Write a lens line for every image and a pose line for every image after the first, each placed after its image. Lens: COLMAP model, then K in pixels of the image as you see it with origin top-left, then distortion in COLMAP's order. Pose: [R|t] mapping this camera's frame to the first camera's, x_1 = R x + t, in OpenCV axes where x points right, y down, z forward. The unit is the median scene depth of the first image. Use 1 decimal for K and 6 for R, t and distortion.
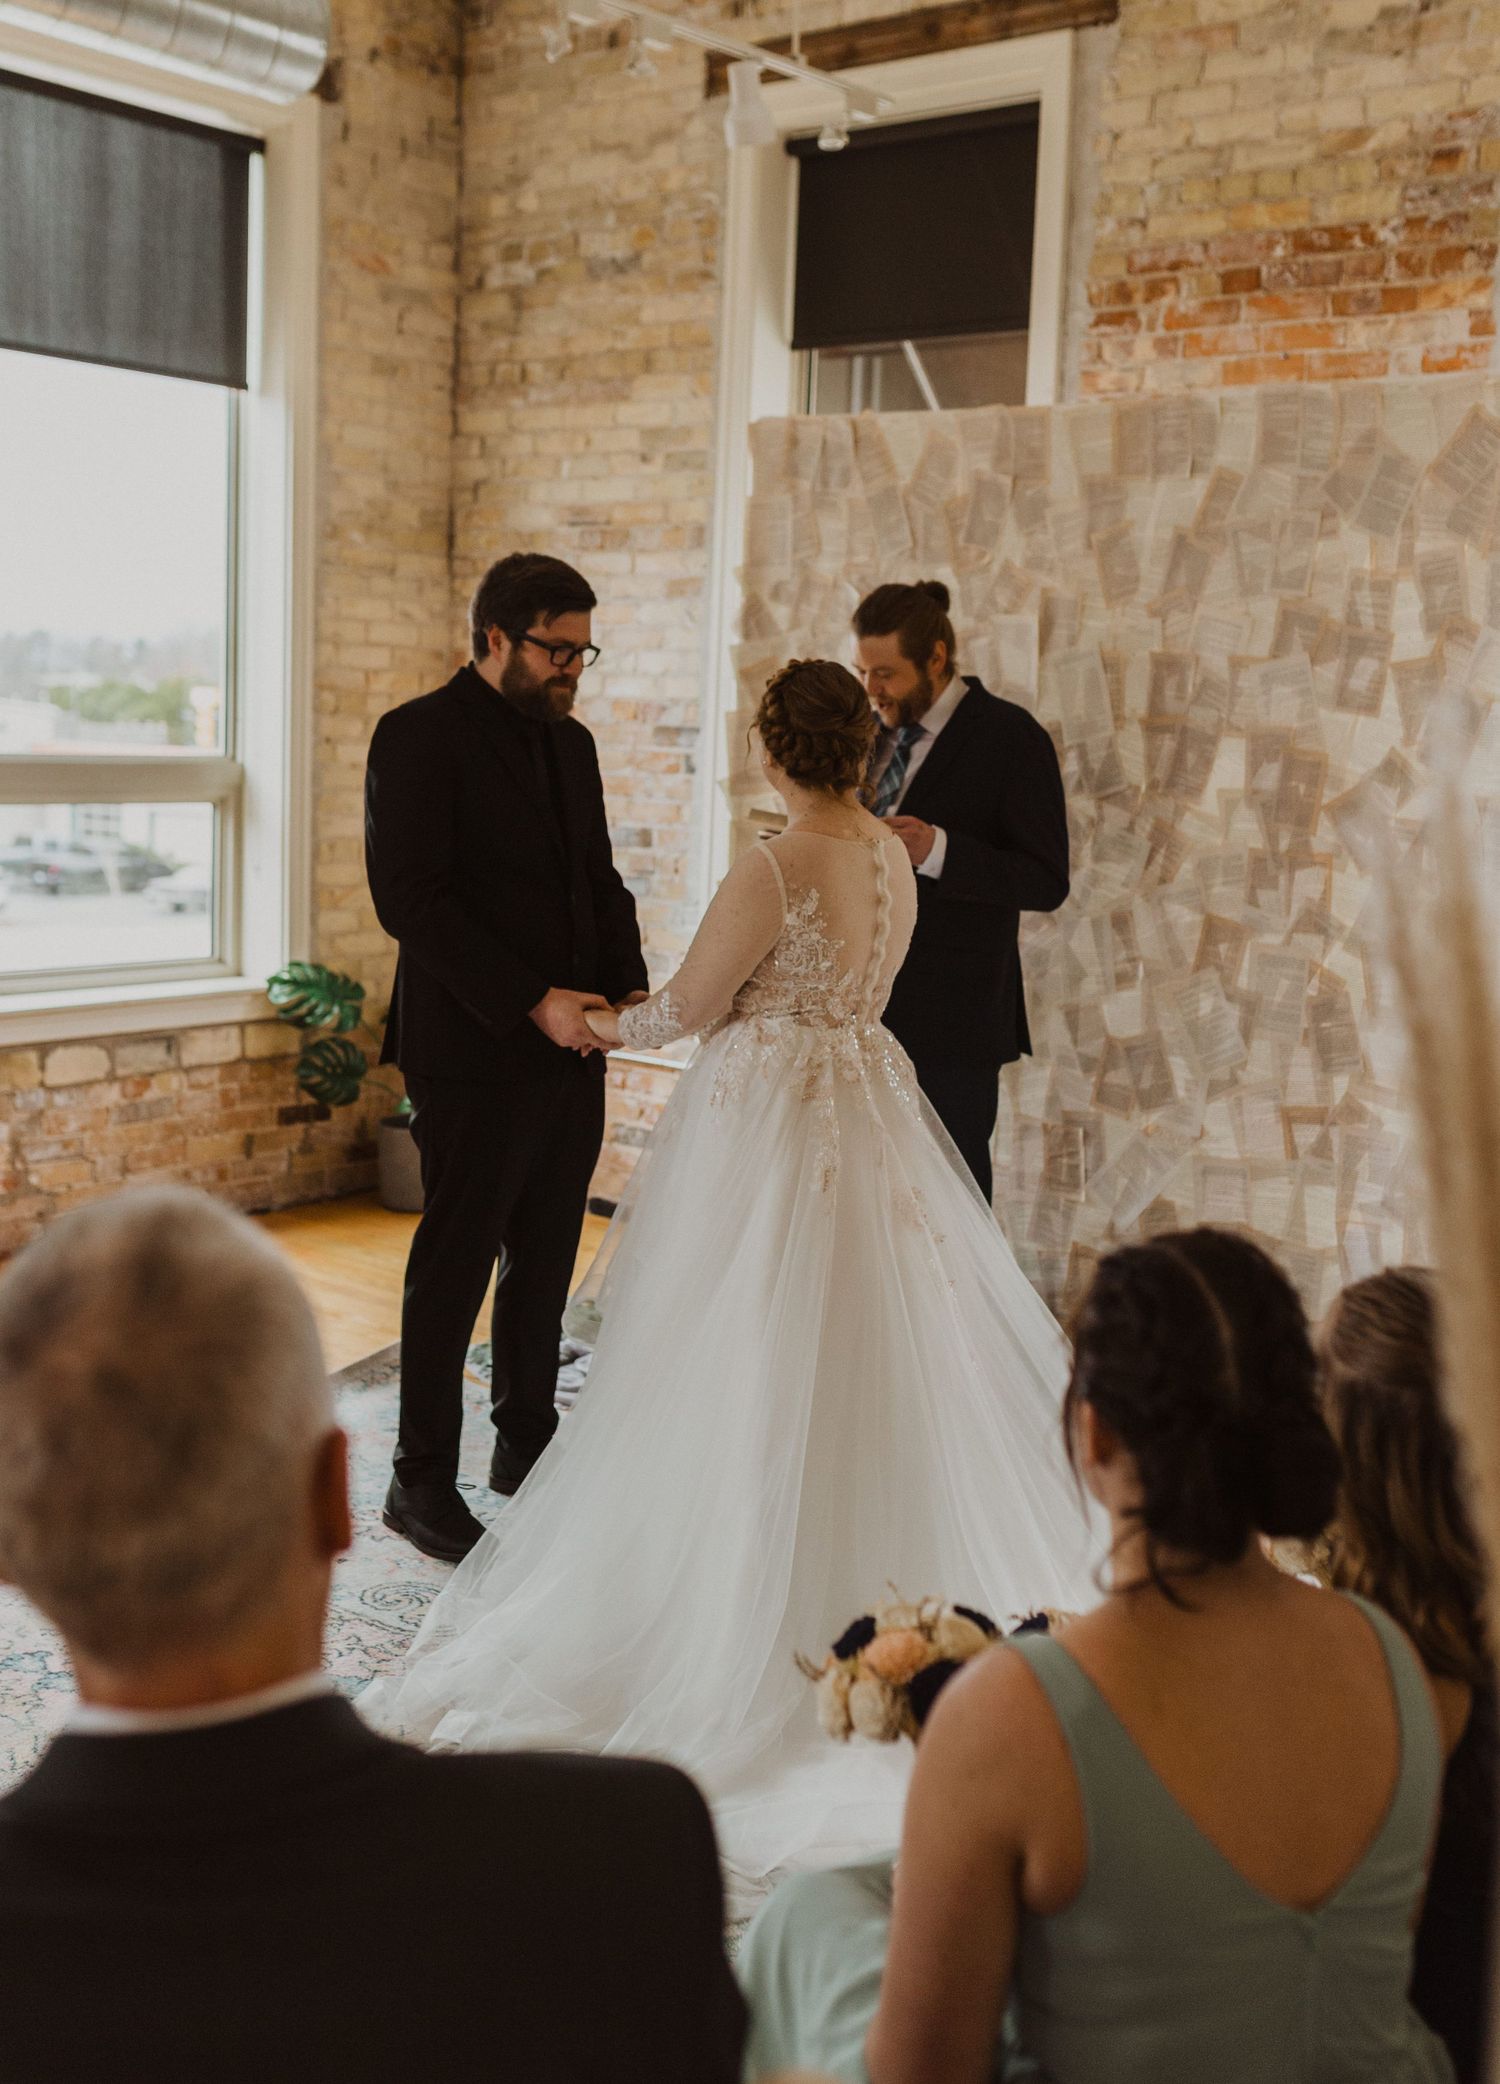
lens RADIAL K [[2252.2, 0, 761.8], [0, 2252.2, 951.8], [0, 0, 1]] dist [0.003177, -0.015425]
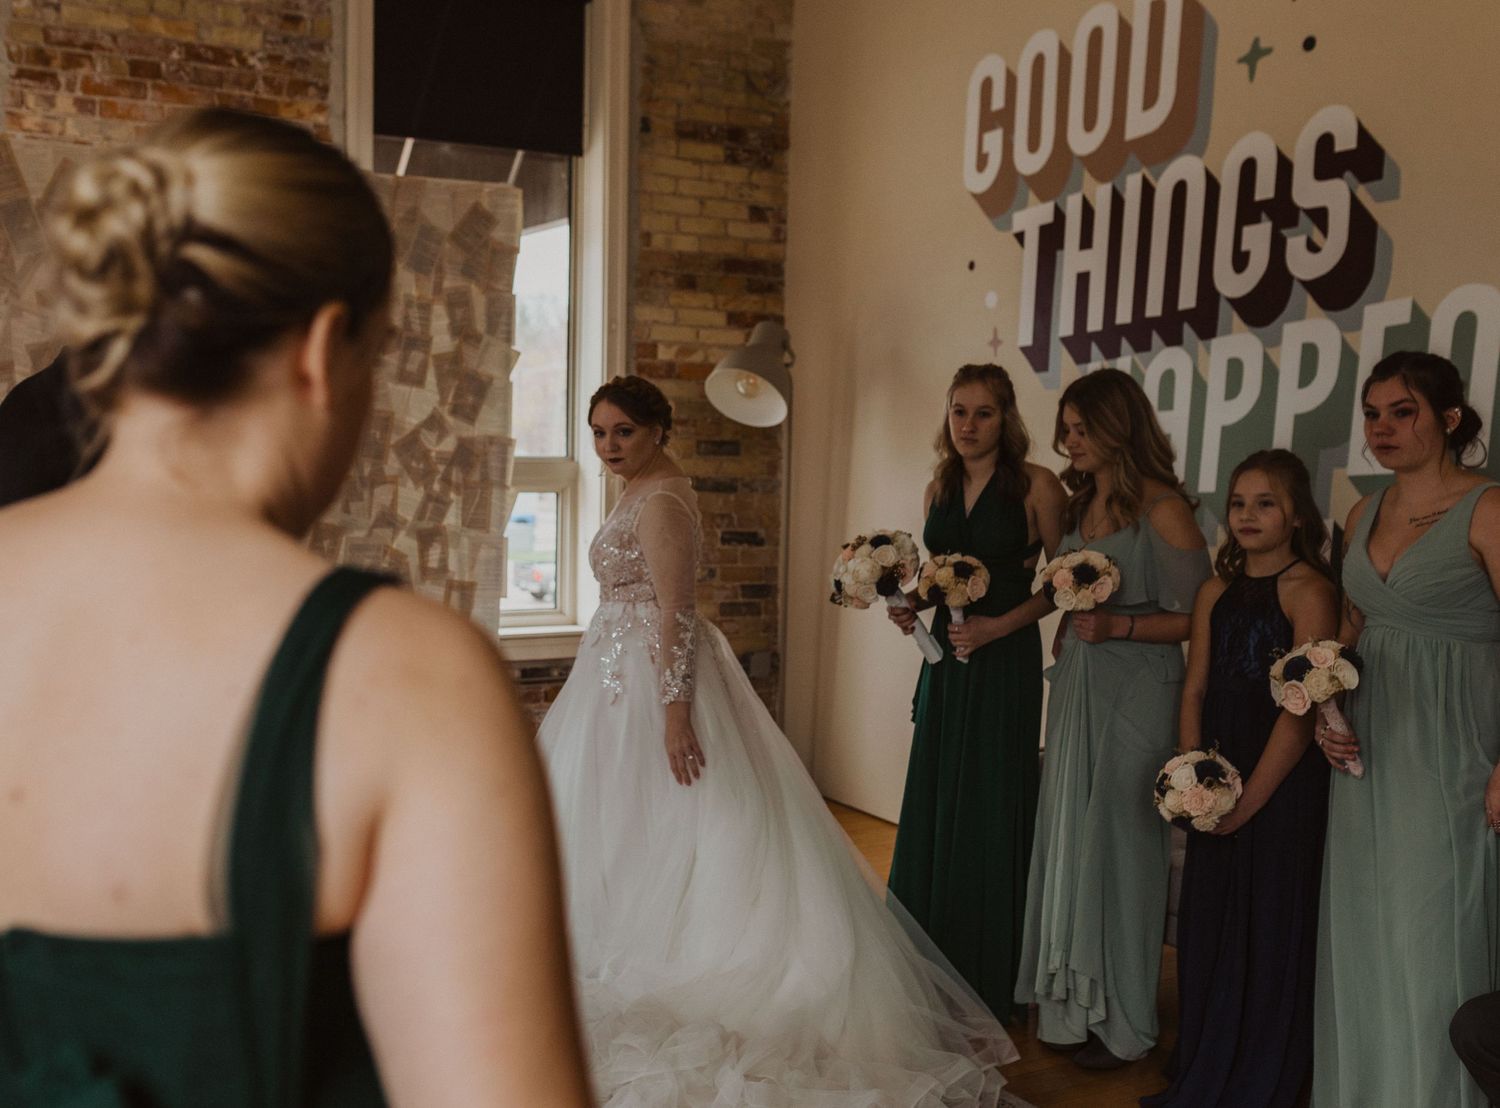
lens RADIAL K [[1630.4, 0, 631.9], [0, 1630.4, 546.6], [0, 0, 1]] dist [-0.011113, 0.014200]
pose [[0.381244, -0.098296, 0.919234, -0.644895], [0.085823, 0.993800, 0.070676, -0.053206], [-0.920482, 0.051947, 0.387316, 0.364700]]
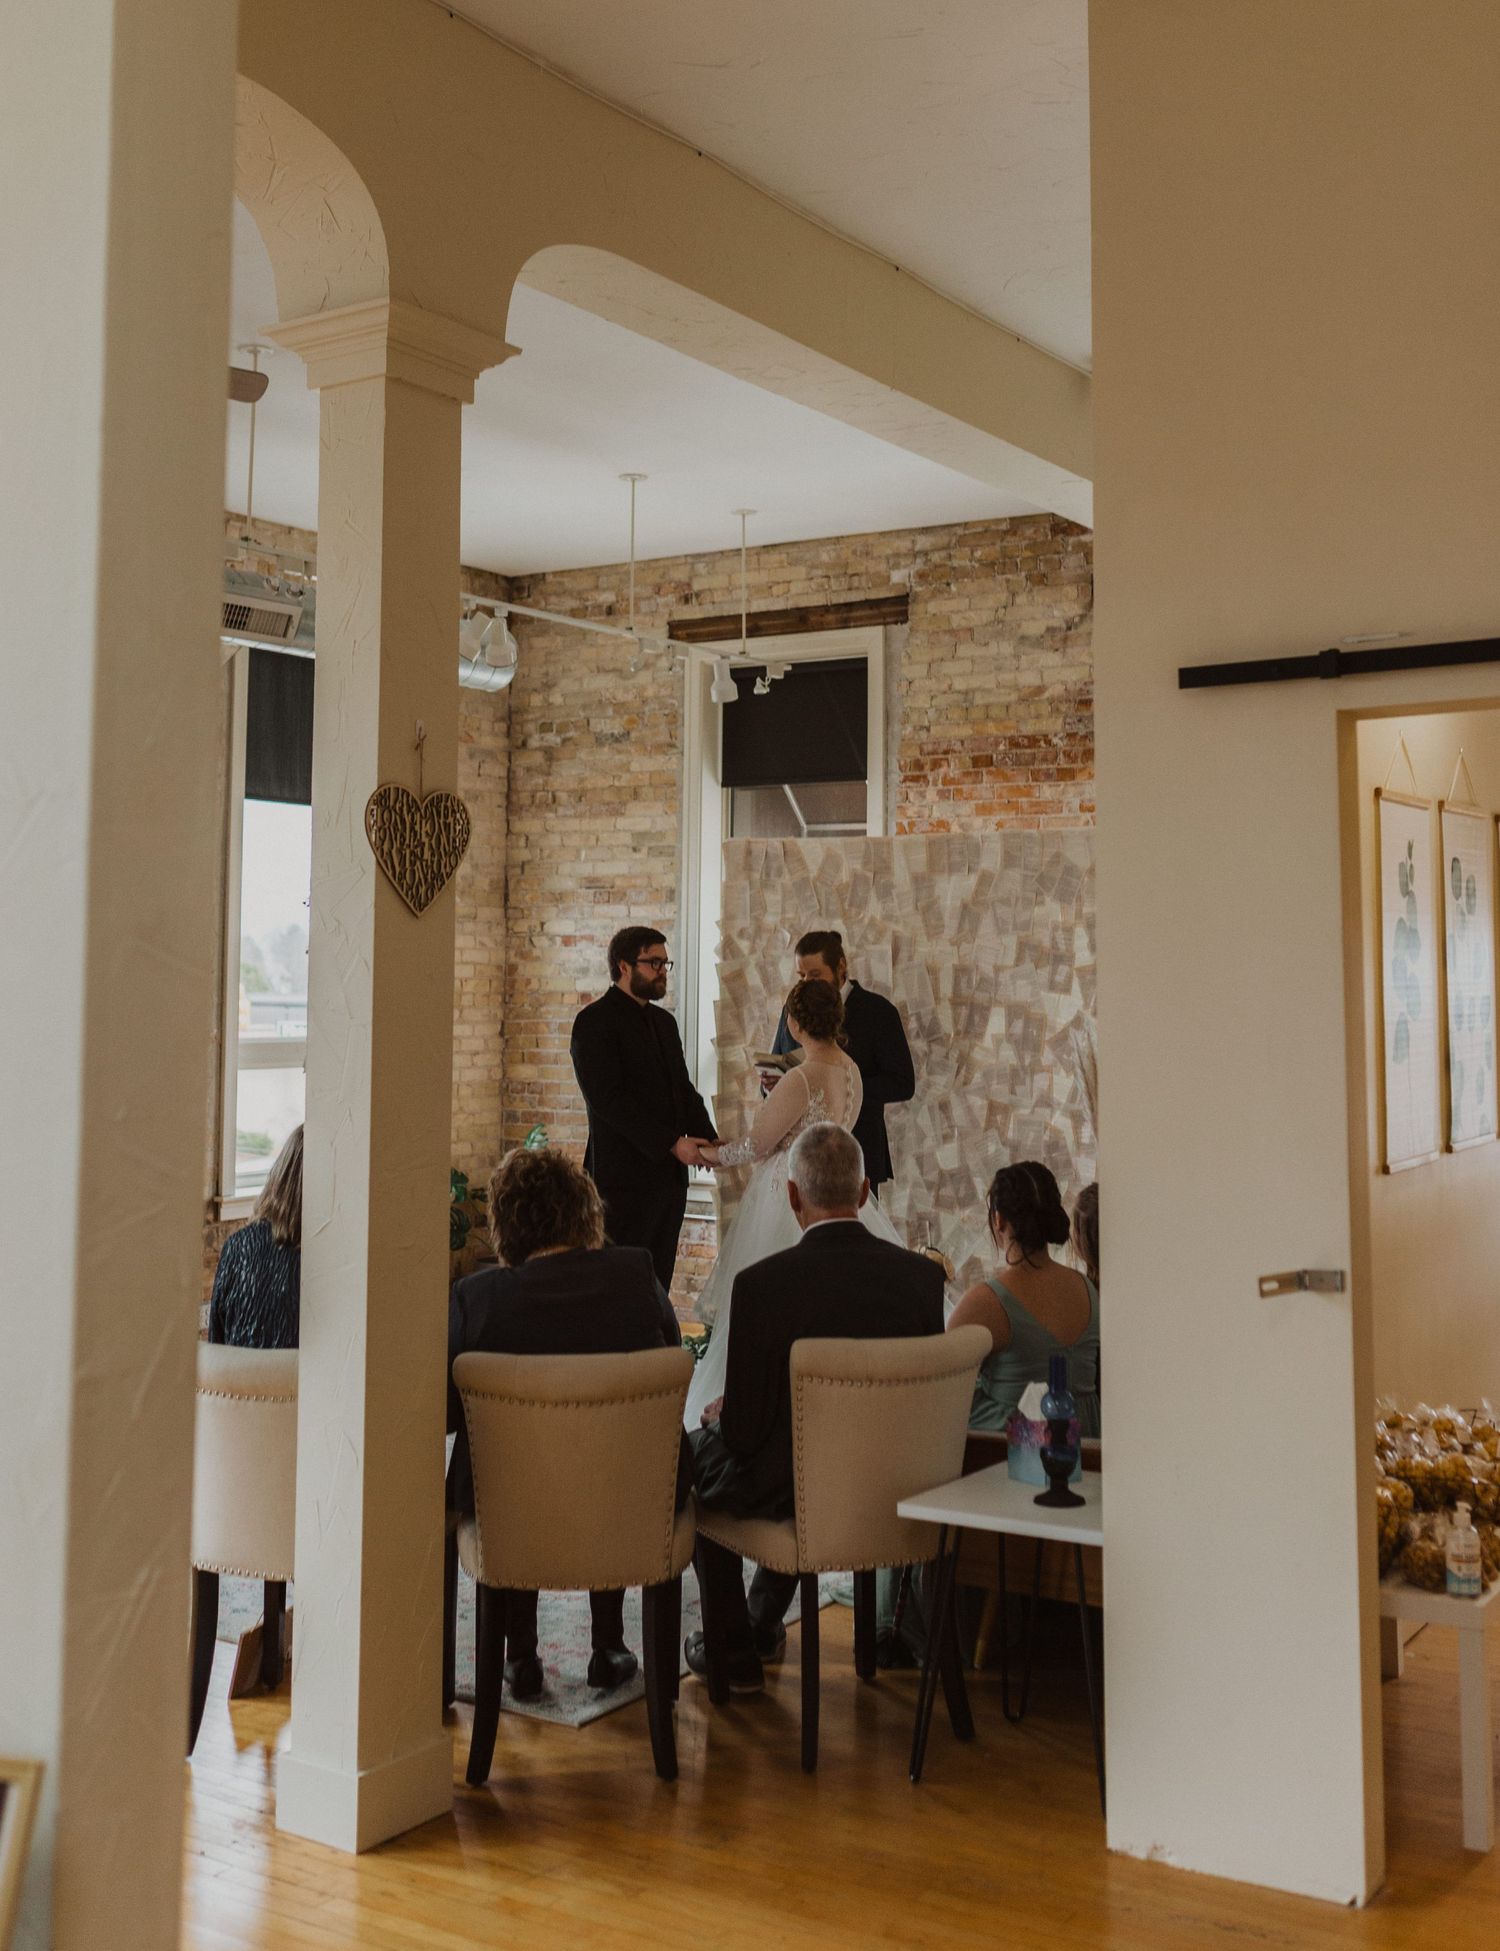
lens RADIAL K [[1997.2, 0, 782.5], [0, 1997.2, 852.2], [0, 0, 1]] dist [-0.004696, 0.002238]
pose [[0.991501, -0.022381, 0.128158, -0.171343], [0.043450, 0.985495, -0.164050, 0.042143], [-0.122627, 0.168225, 0.978092, -0.607156]]
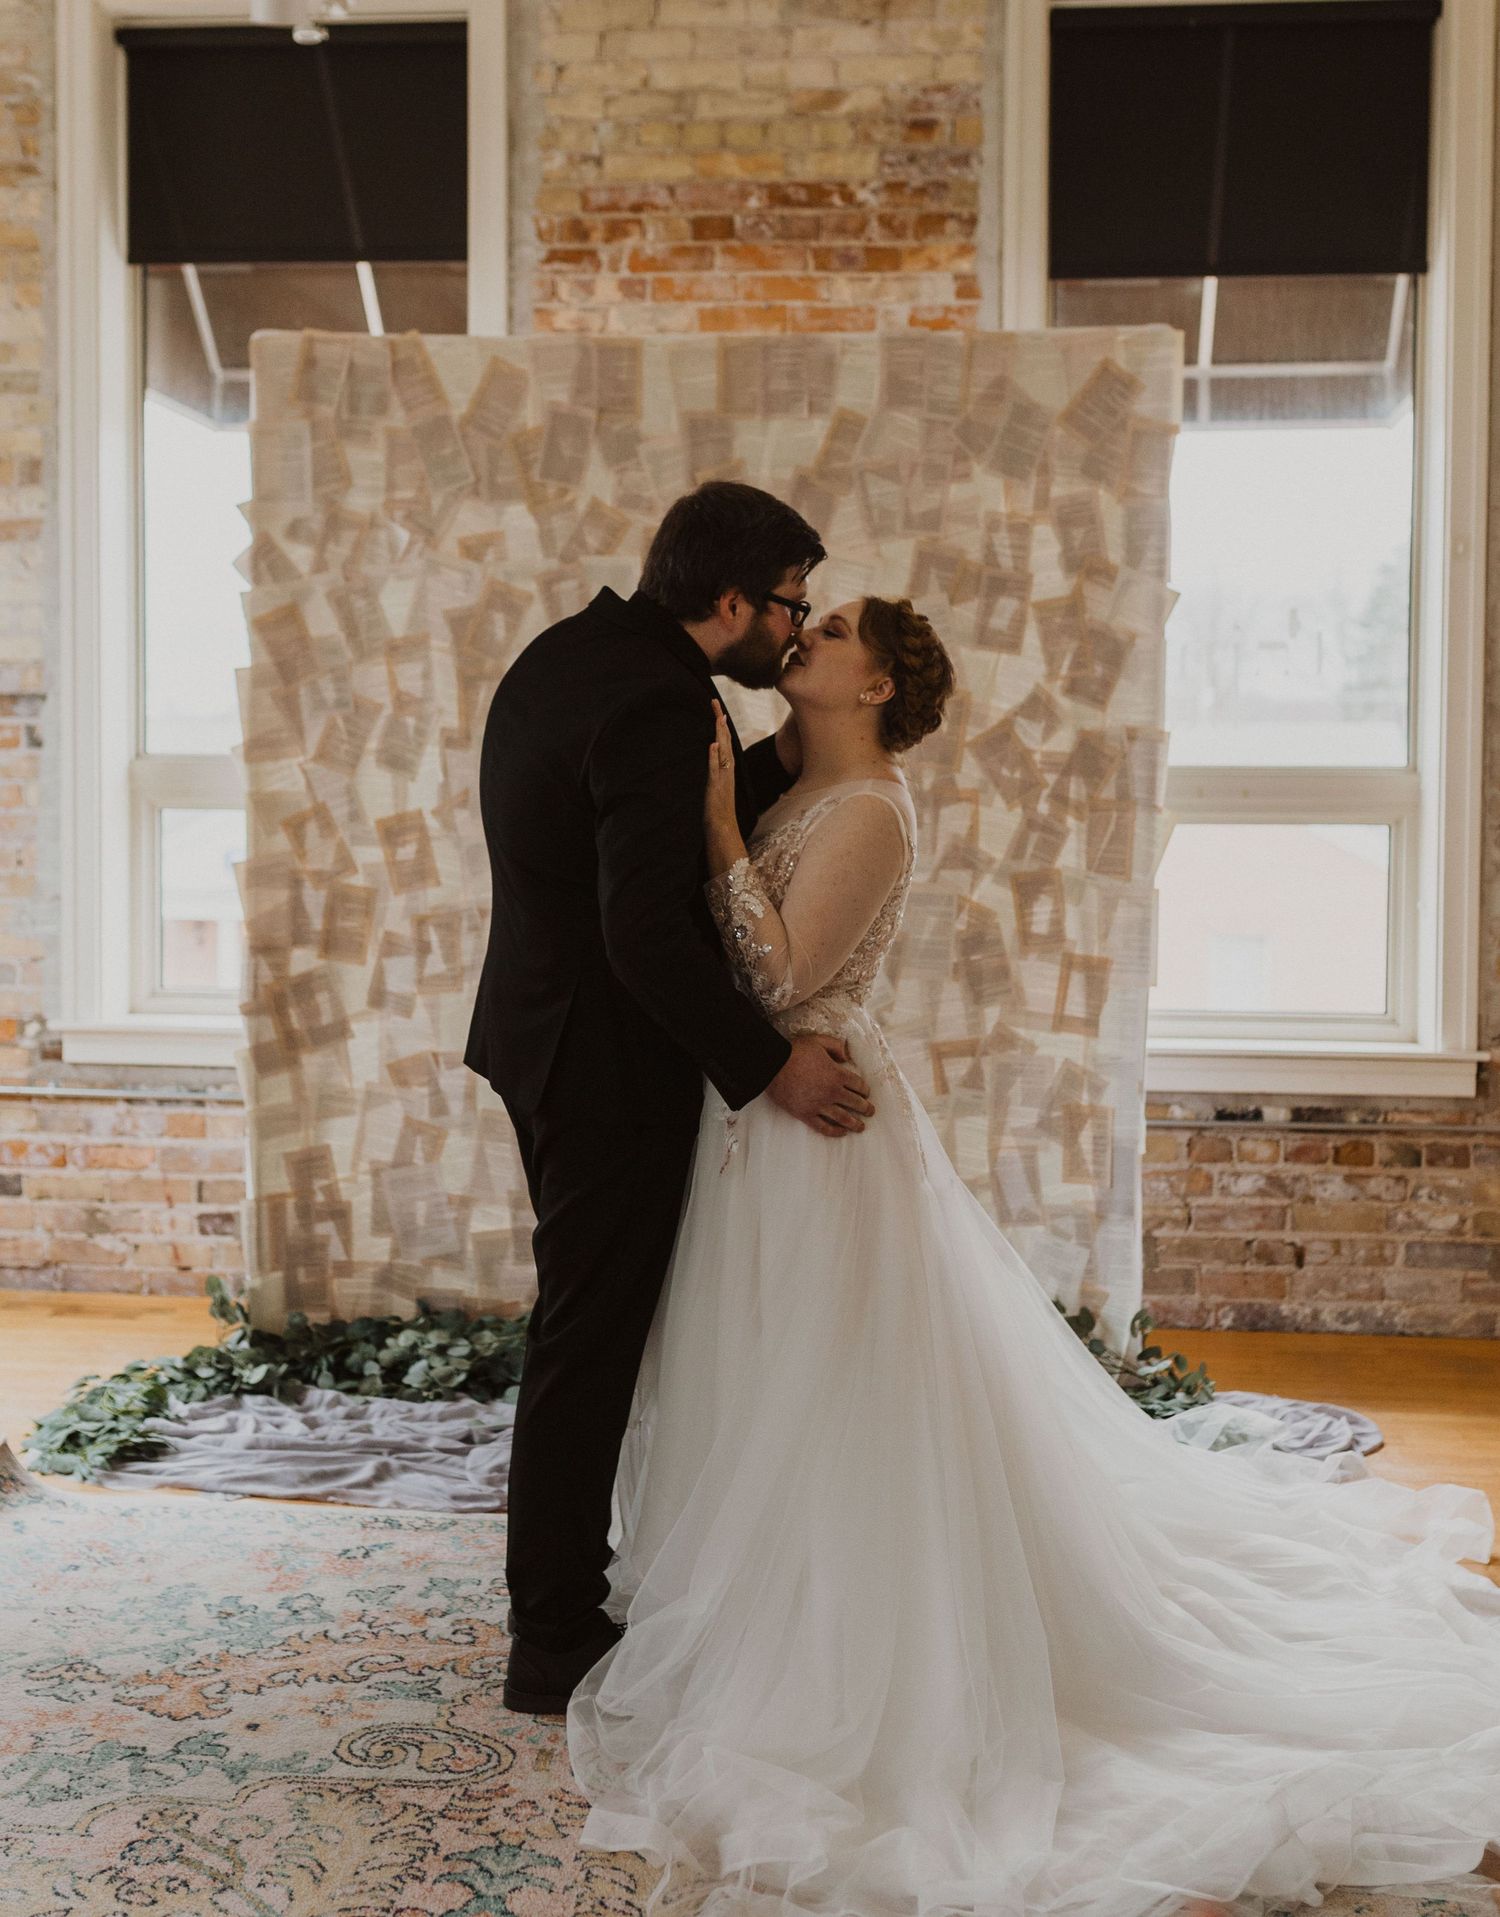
lens RADIAL K [[2236.0, 0, 743.4], [0, 2236.0, 856.6], [0, 0, 1]] dist [-0.001080, -0.014614]
pose [[0.835831, -0.060554, 0.545637, -0.344589], [0.079594, 0.996763, -0.011307, -0.008828], [-0.543186, 0.052880, 0.837945, 0.185072]]
